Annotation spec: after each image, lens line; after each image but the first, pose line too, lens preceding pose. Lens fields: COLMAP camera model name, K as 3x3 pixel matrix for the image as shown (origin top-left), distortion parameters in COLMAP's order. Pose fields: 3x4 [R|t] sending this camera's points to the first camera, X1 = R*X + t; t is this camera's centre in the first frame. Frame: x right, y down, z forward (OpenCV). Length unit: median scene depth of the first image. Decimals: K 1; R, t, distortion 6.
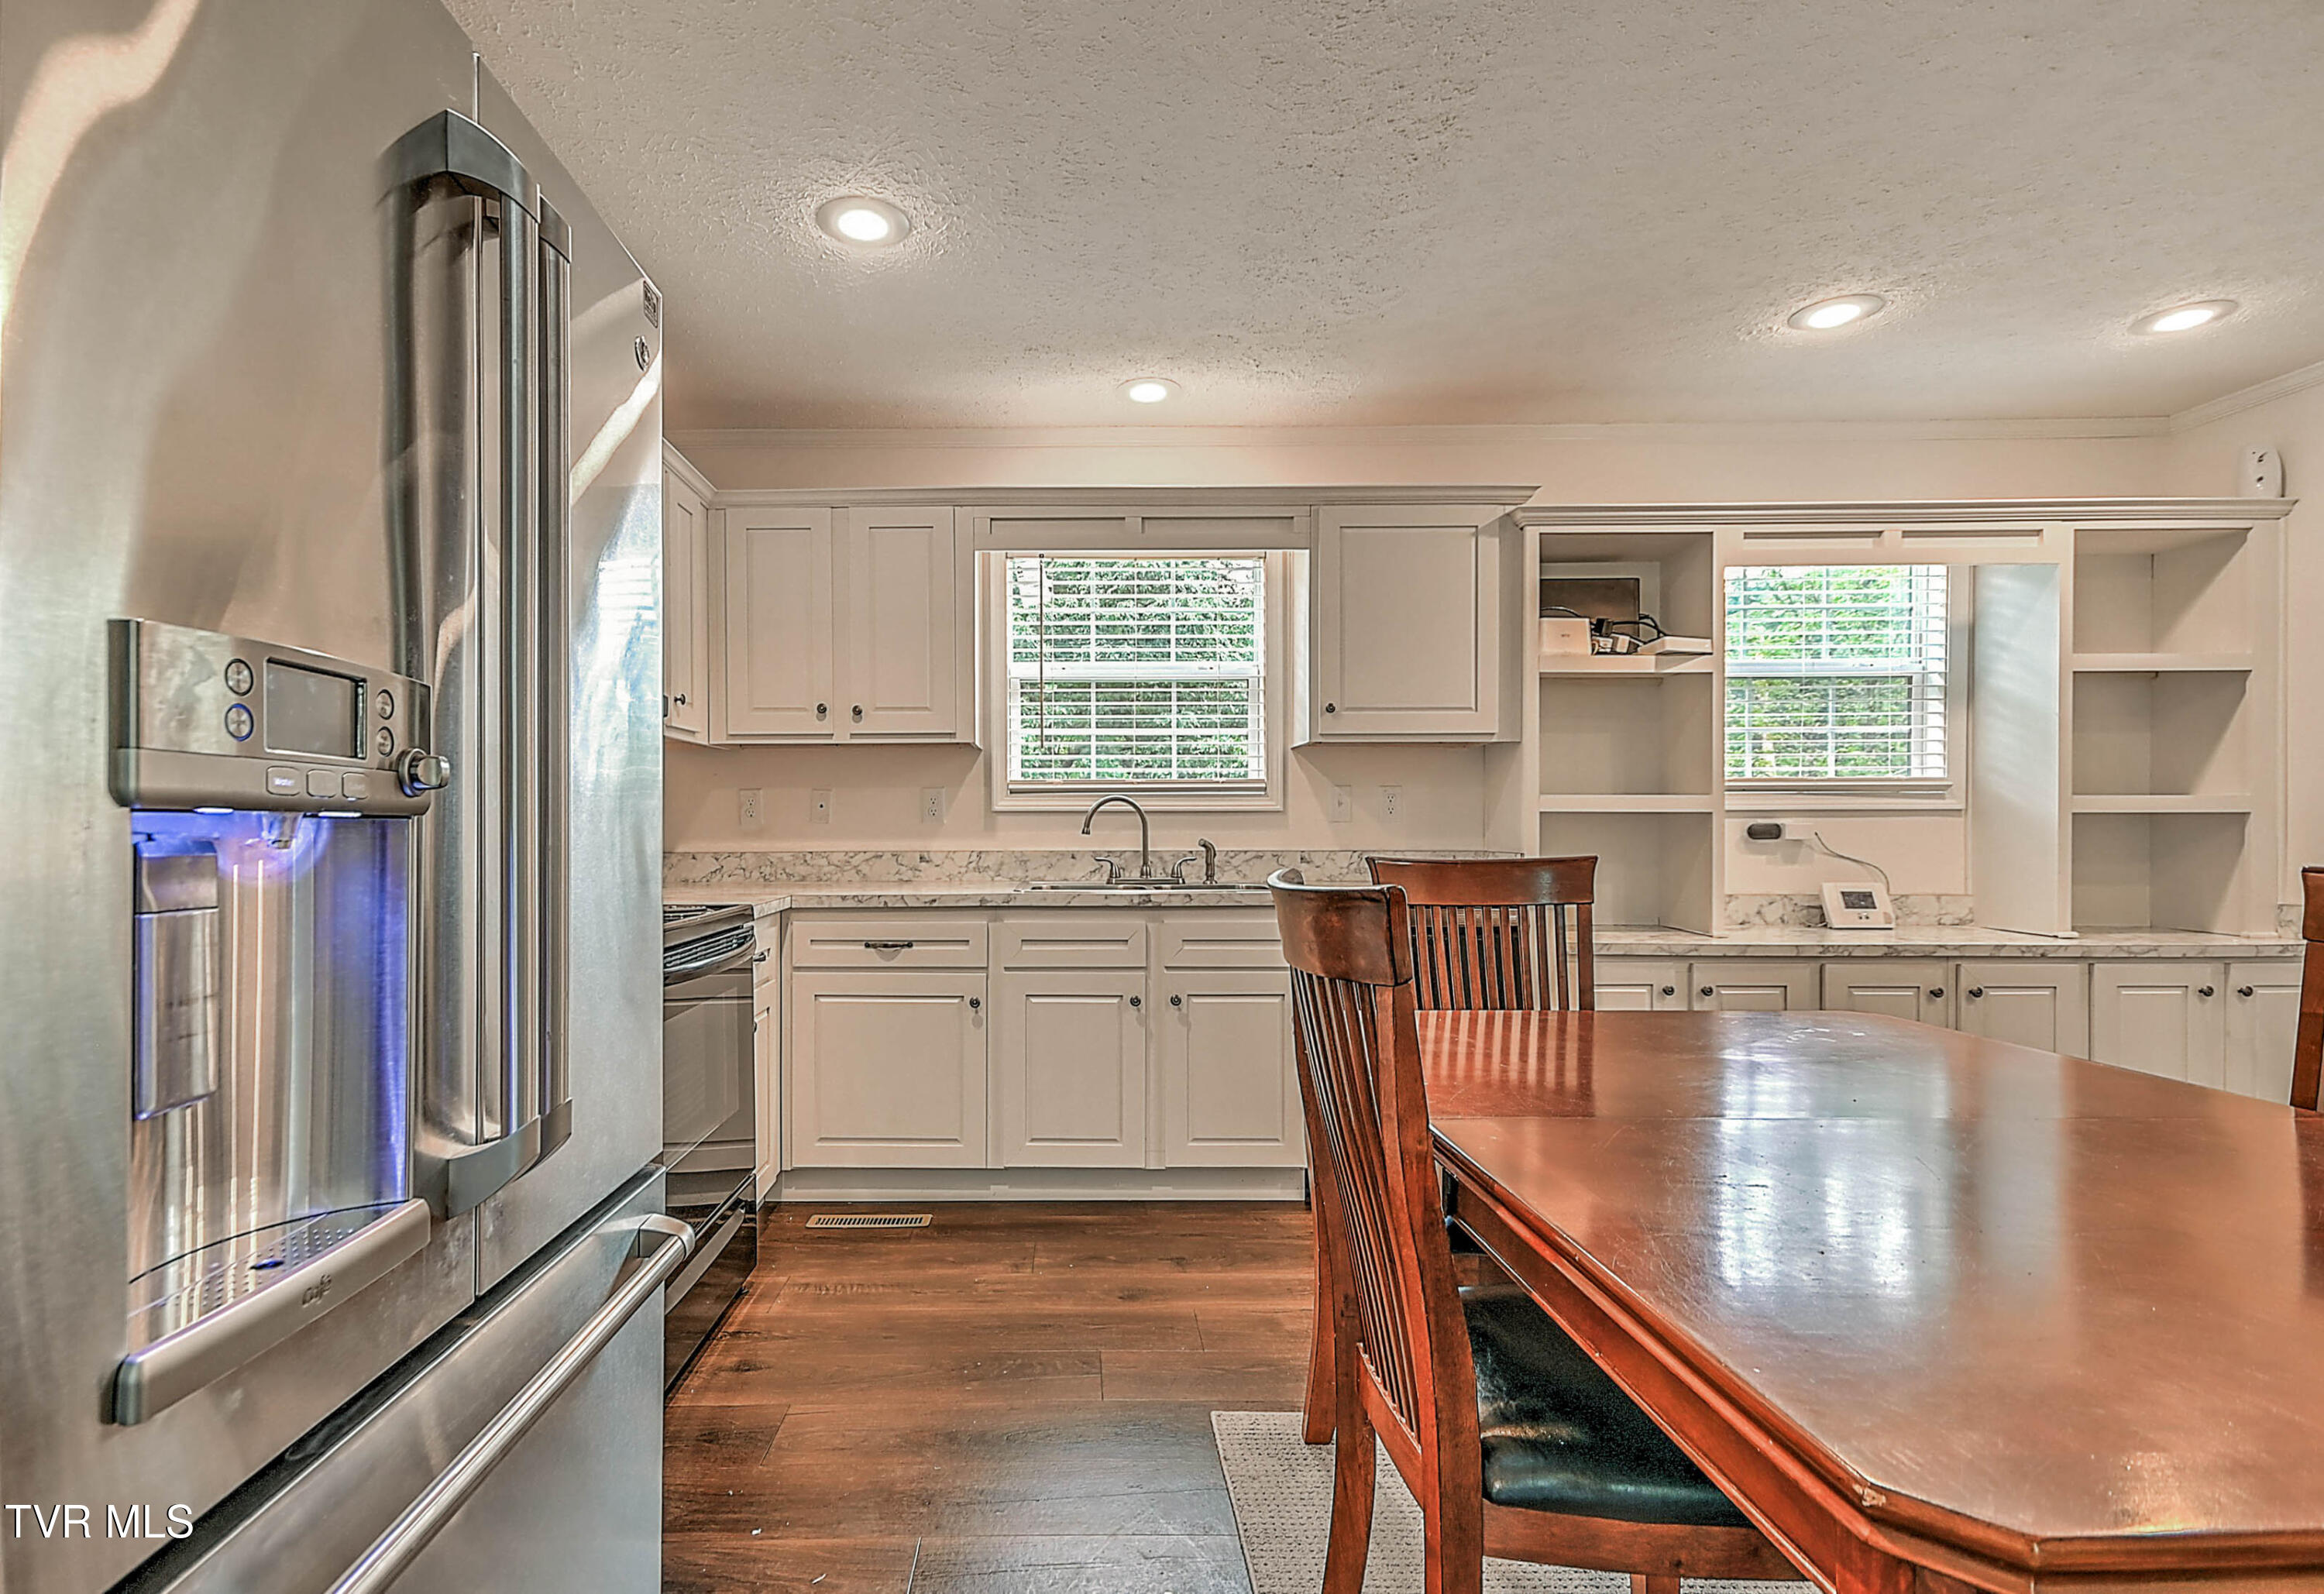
lens RADIAL K [[1105.4, 0, 1078.6], [0, 1105.4, 828.6], [0, 0, 1]] dist [0.002107, -0.000493]
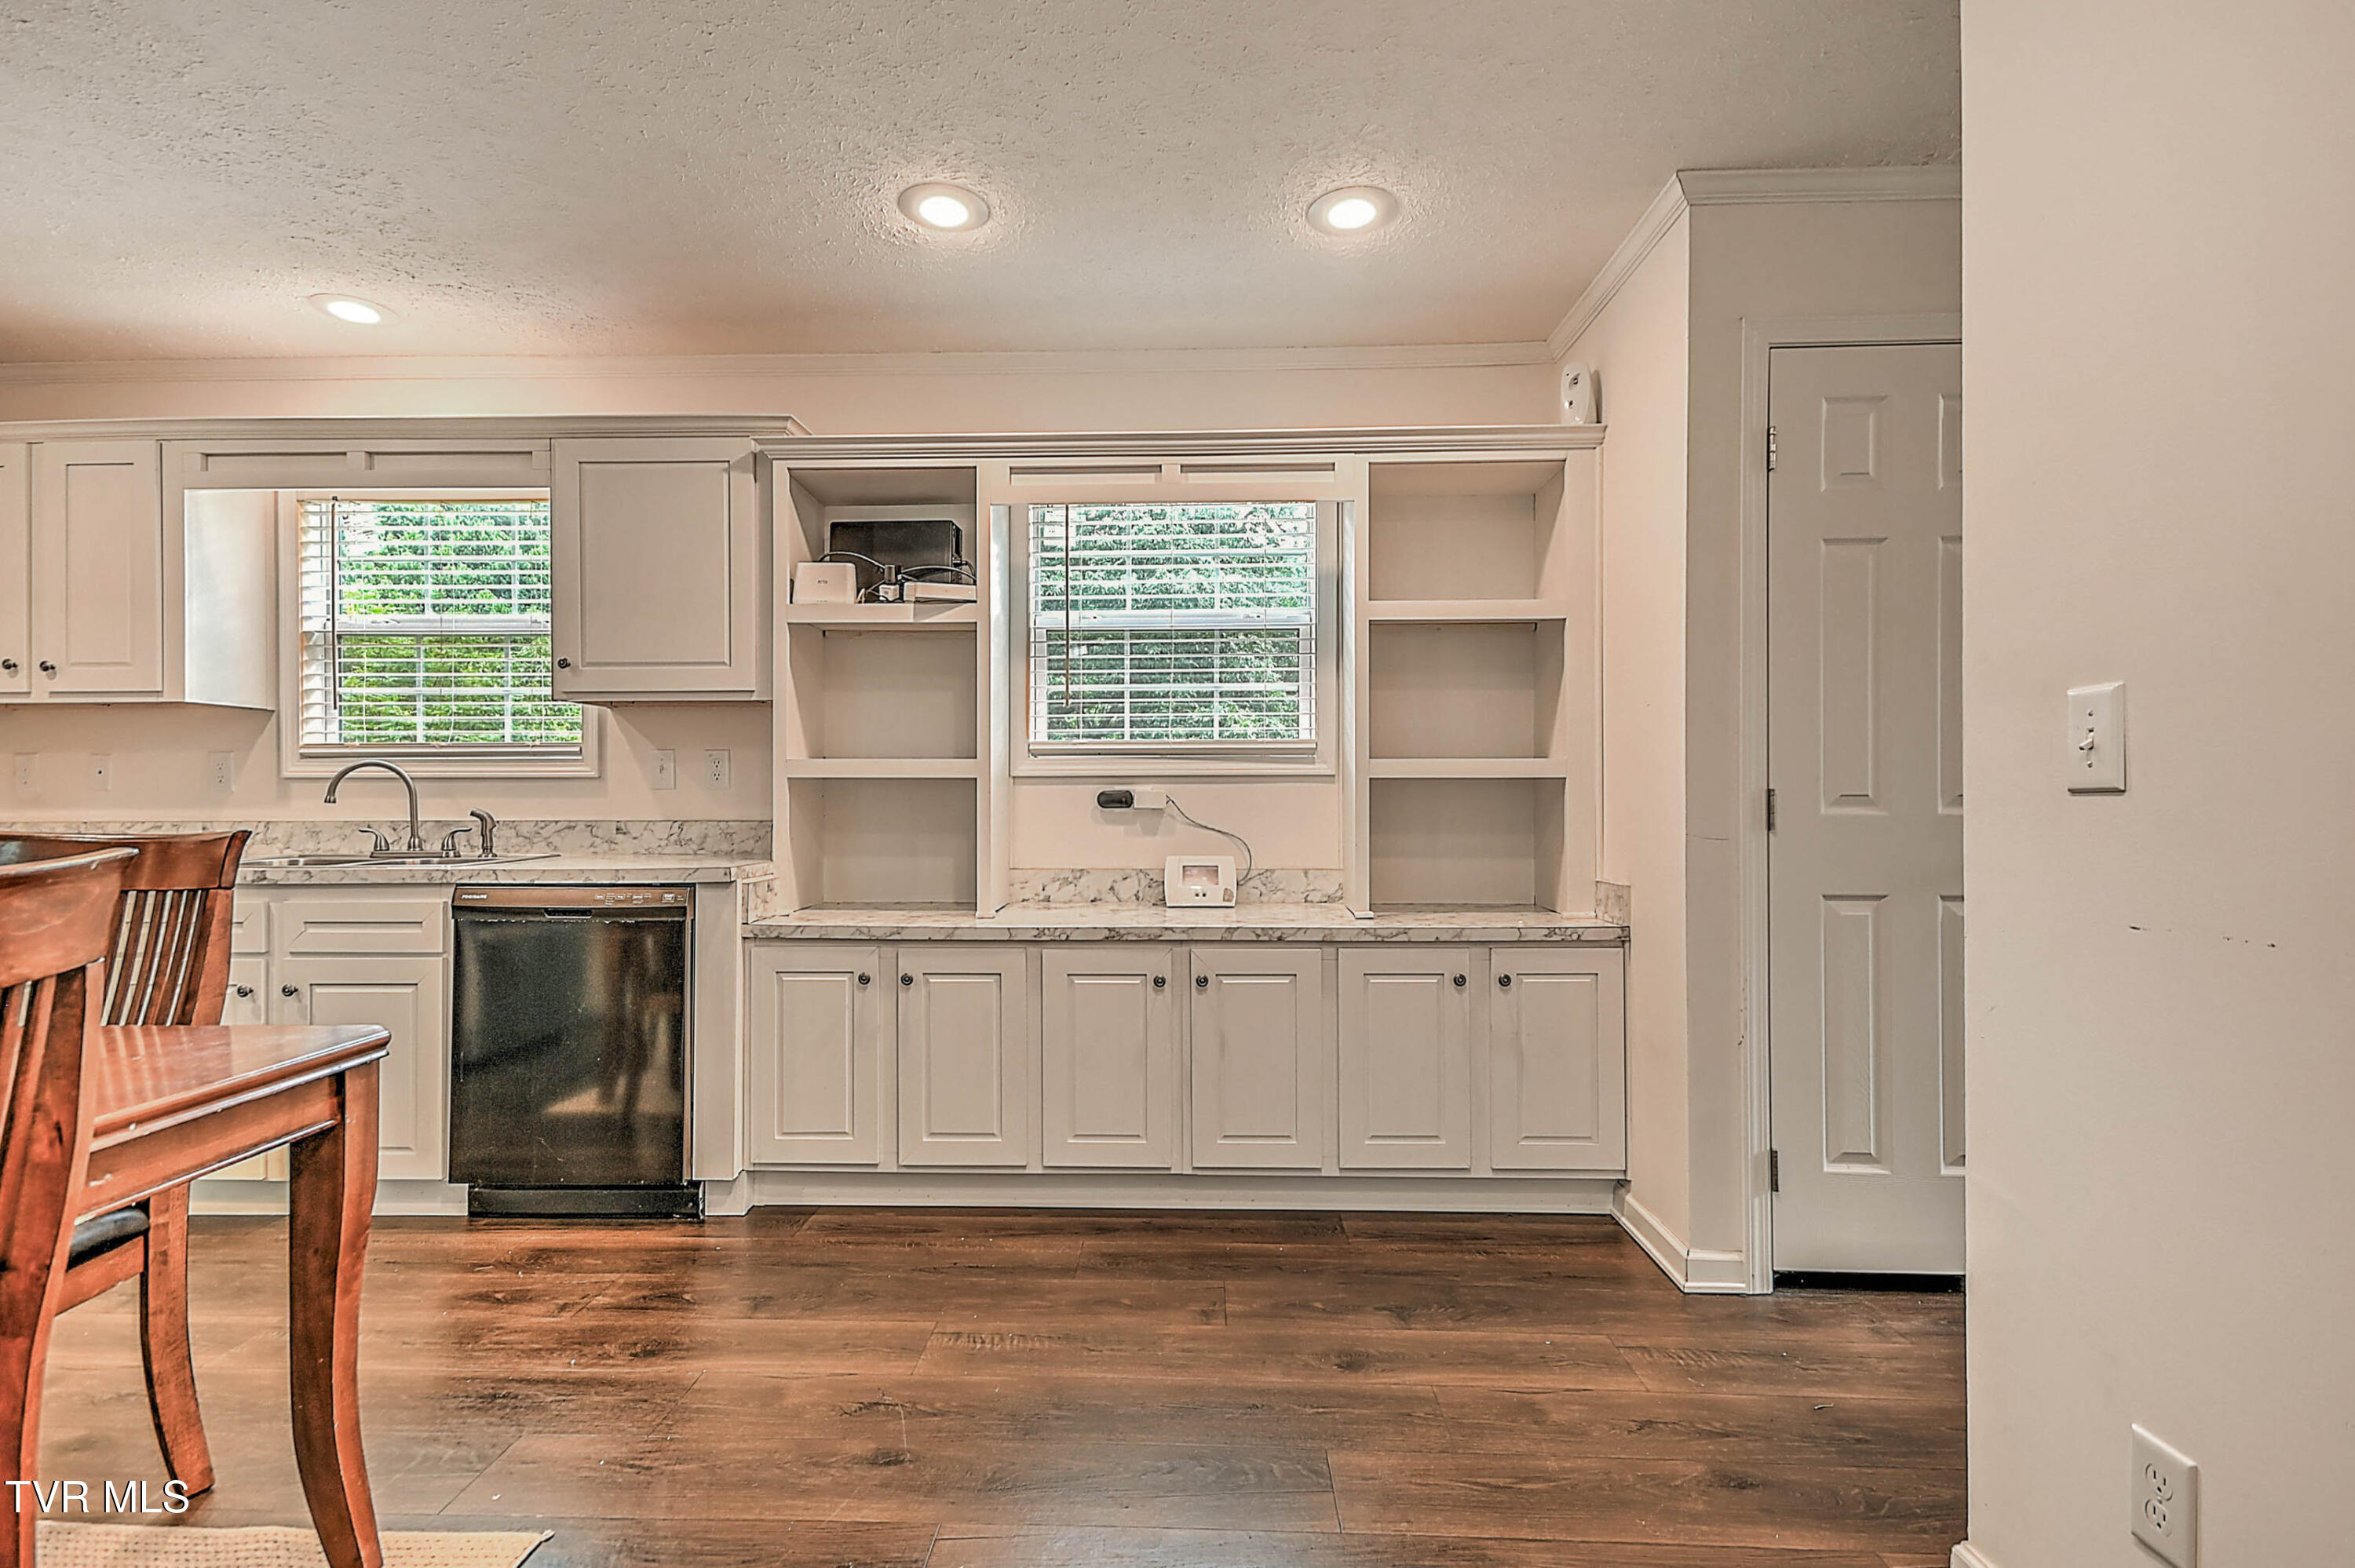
lens RADIAL K [[1073.9, 0, 1173.3], [0, 1073.9, 787.9], [0, 0, 1]] dist [0.011609, -0.001727]
pose [[0.999955, -0.000788, -0.009439, 0.709914], [0.000706, 0.999962, -0.008712, 0.000943], [0.009445, 0.008705, 0.999917, 0.124259]]
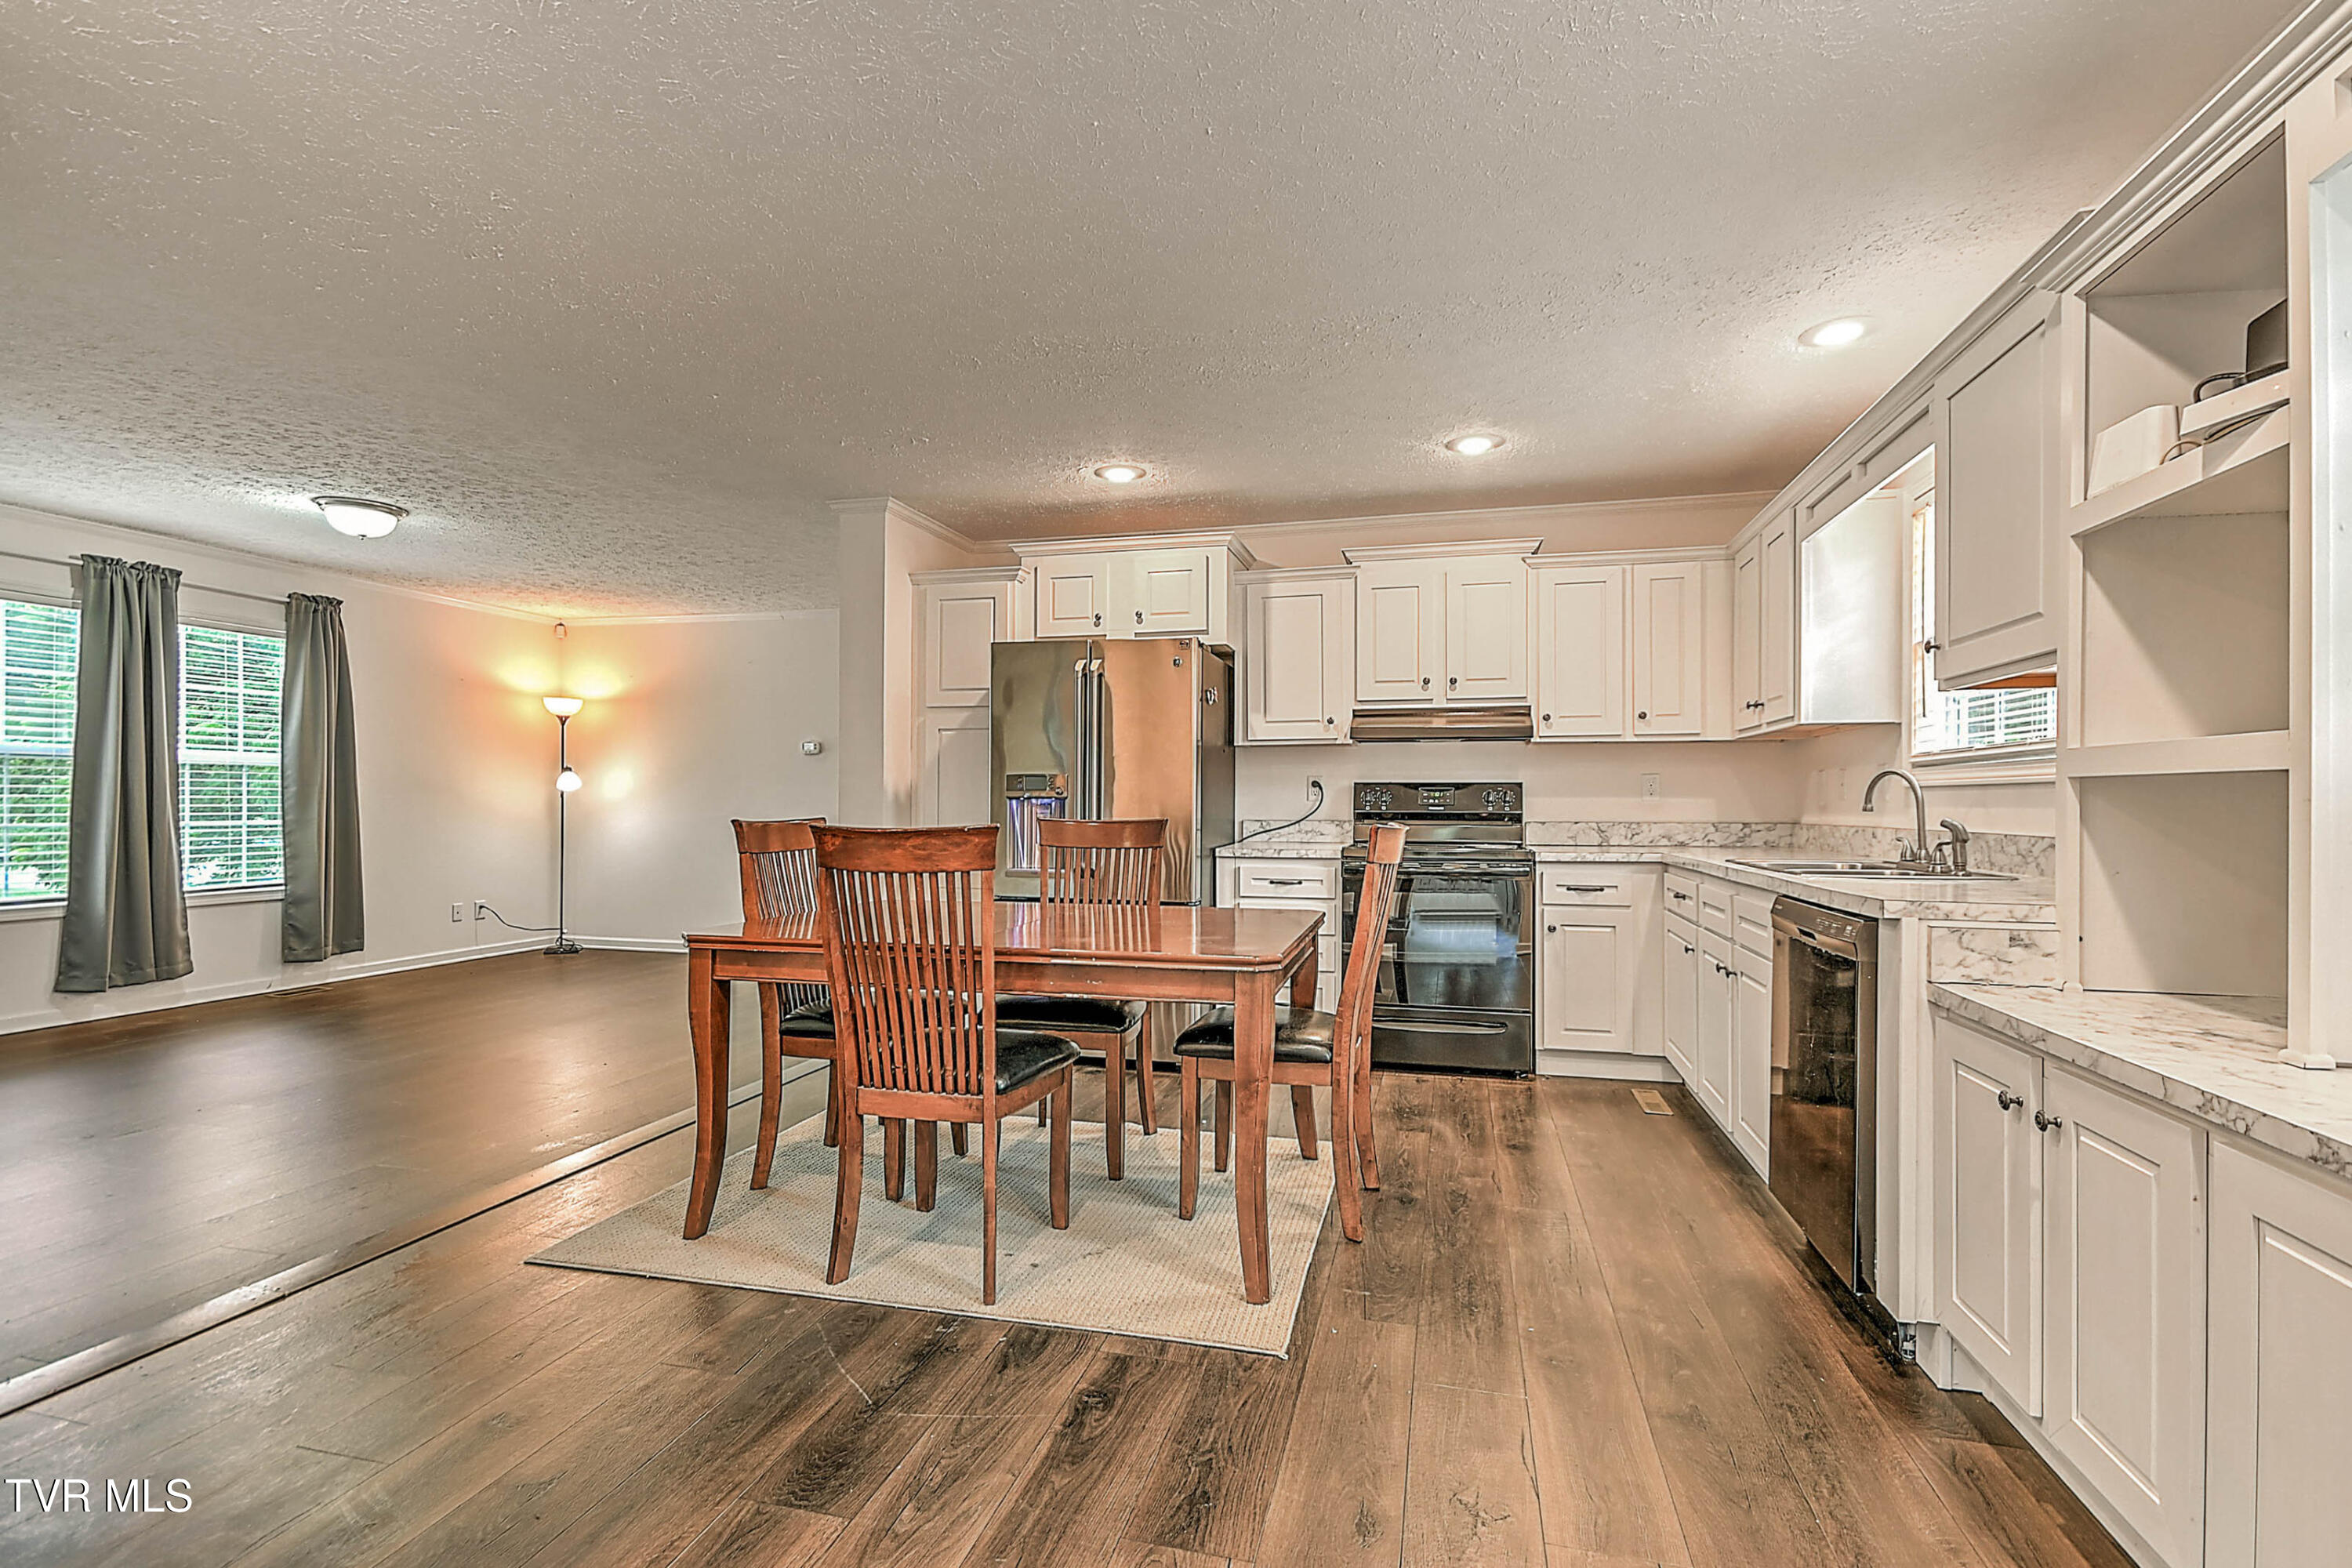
lens RADIAL K [[1072.6, 0, 1173.4], [0, 1072.6, 803.9], [0, 0, 1]] dist [0.011609, -0.001727]
pose [[-0.244103, 0.000691, -0.969749, 1.039030], [-0.004501, 0.999988, 0.001846, -0.000461], [0.969739, 0.004815, -0.244097, 0.659670]]
